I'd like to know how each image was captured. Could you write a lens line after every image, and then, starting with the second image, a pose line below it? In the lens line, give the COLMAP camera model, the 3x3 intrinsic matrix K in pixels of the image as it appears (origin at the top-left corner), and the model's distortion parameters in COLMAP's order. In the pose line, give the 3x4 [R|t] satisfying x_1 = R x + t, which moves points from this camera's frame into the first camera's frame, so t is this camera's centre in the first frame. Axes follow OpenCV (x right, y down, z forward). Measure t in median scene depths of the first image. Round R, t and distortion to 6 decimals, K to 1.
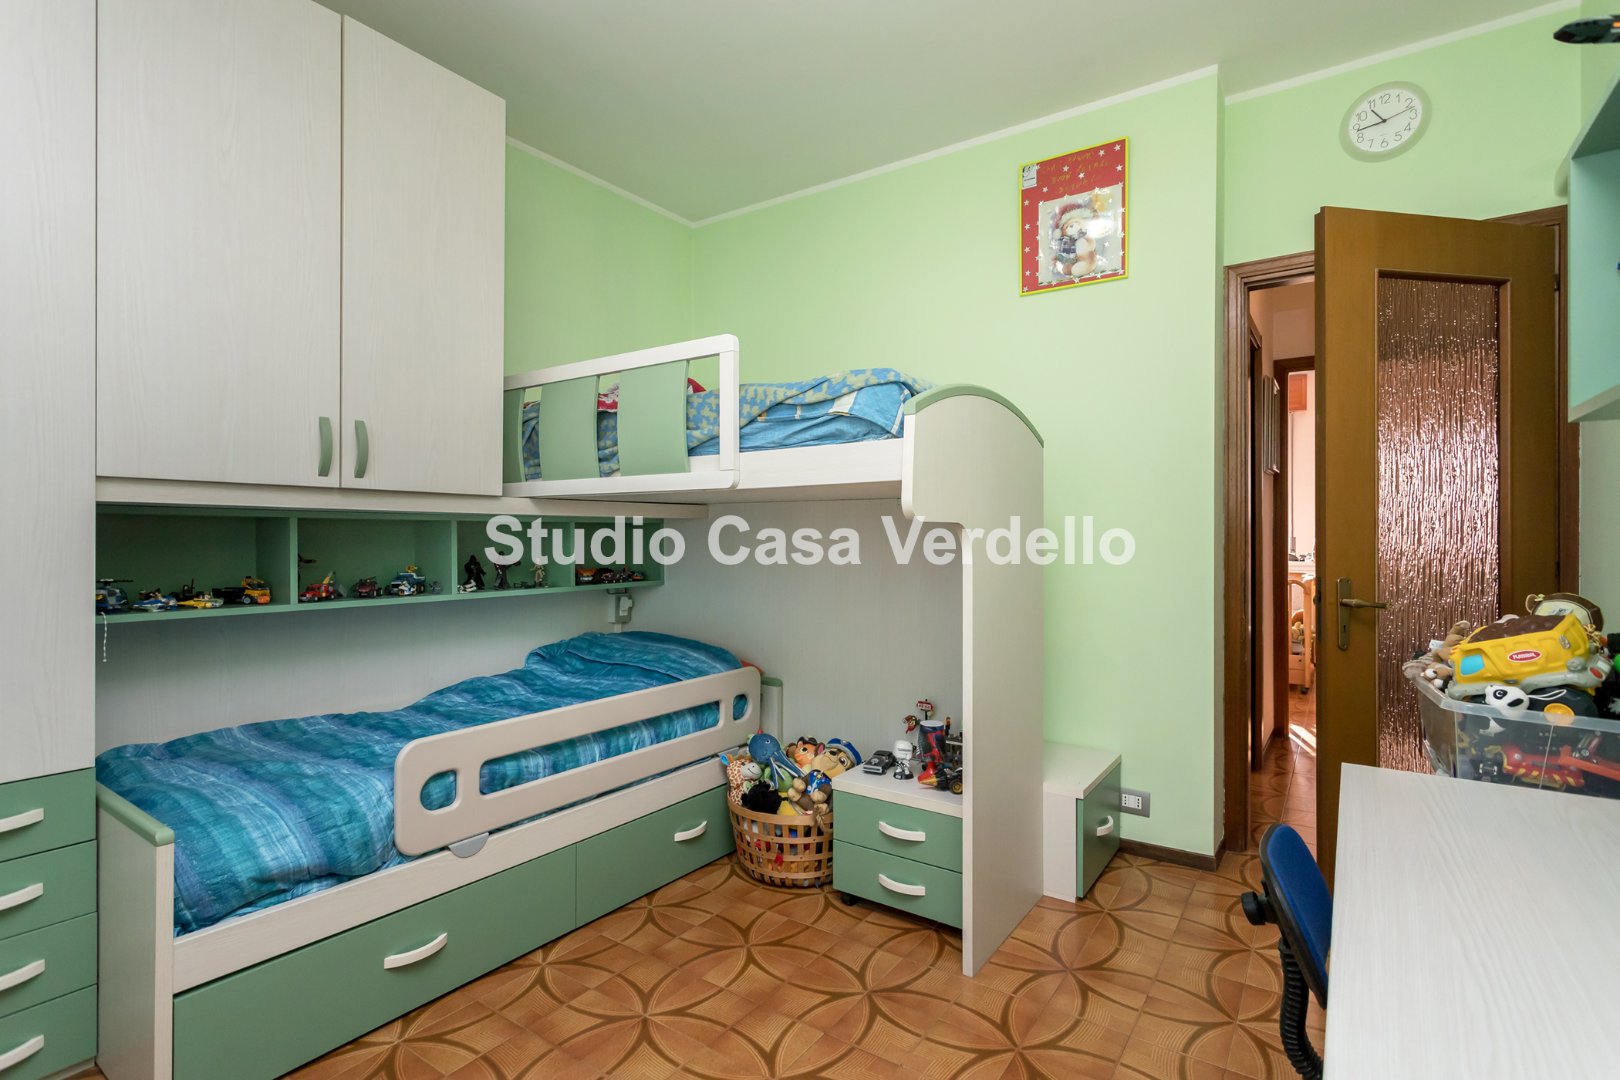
lens RADIAL K [[778.5, 0, 803.0], [0, 778.5, 538.4], [0, 0, 1]] dist [-0.002416, 0.000785]
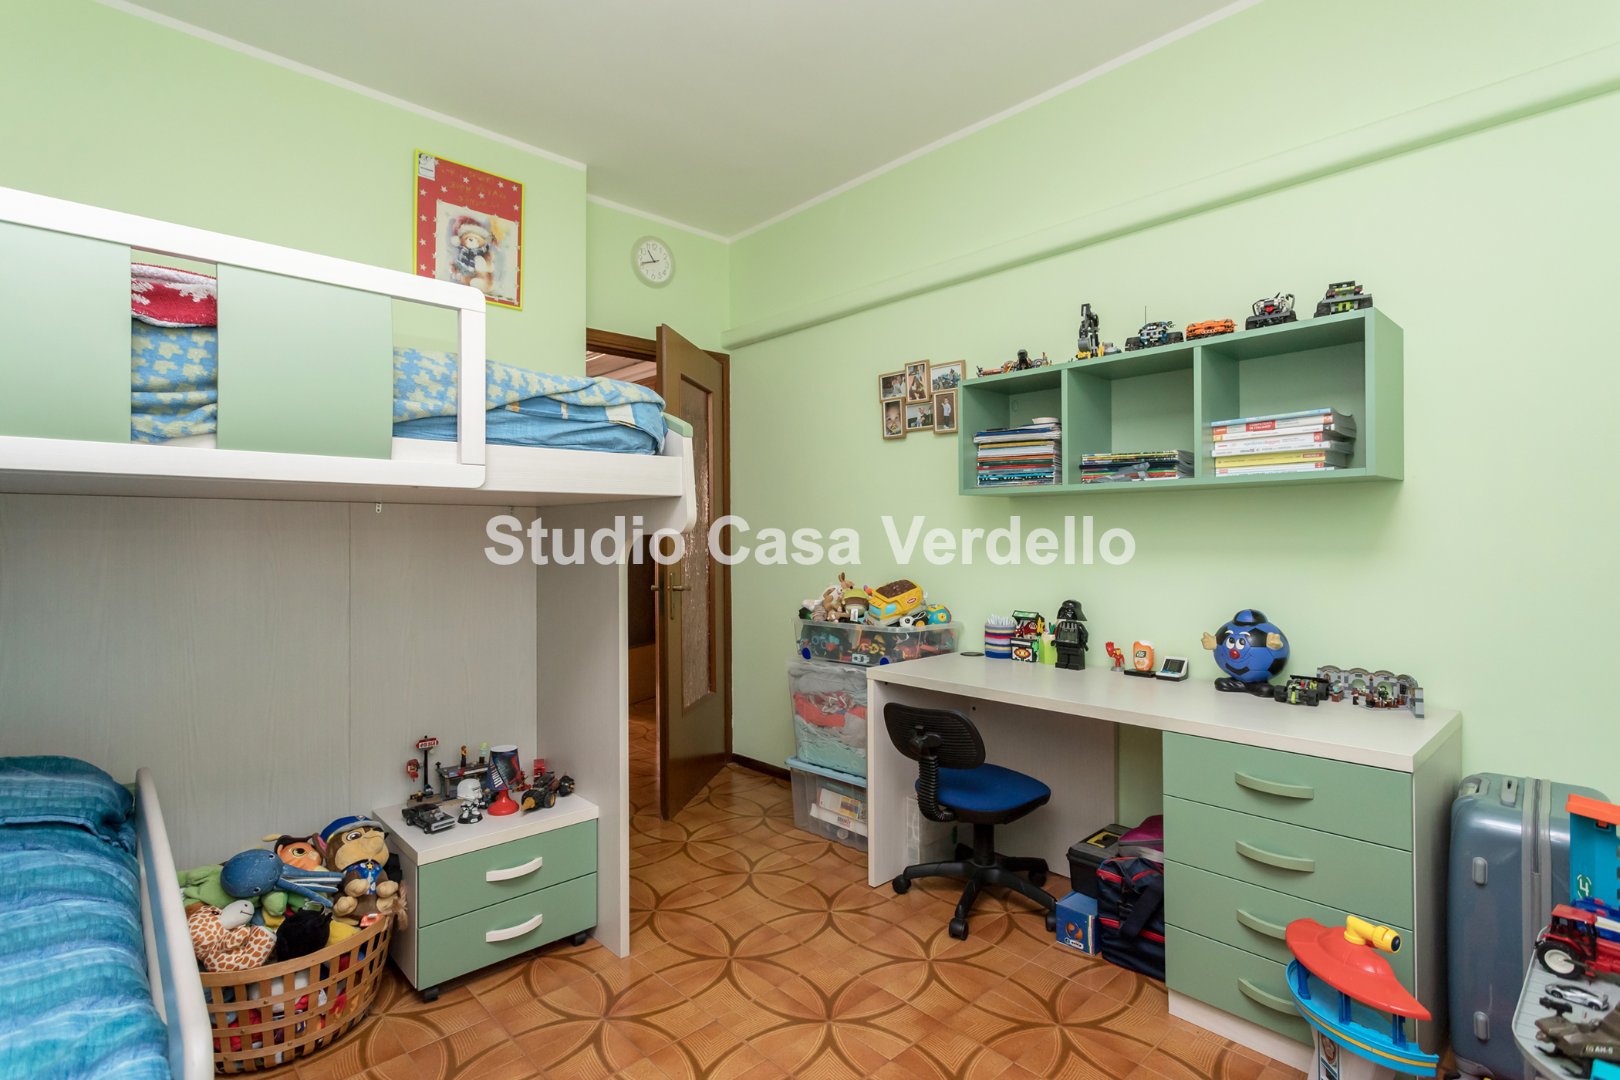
lens RADIAL K [[778.5, 0, 804.6], [0, 778.5, 536.0], [0, 0, 1]] dist [-0.002416, 0.000785]
pose [[0.206289, 0.002889, 0.978487, -0.744985], [0.008634, 0.999951, -0.004772, -0.010694], [-0.978453, 0.009433, 0.206254, 0.499880]]
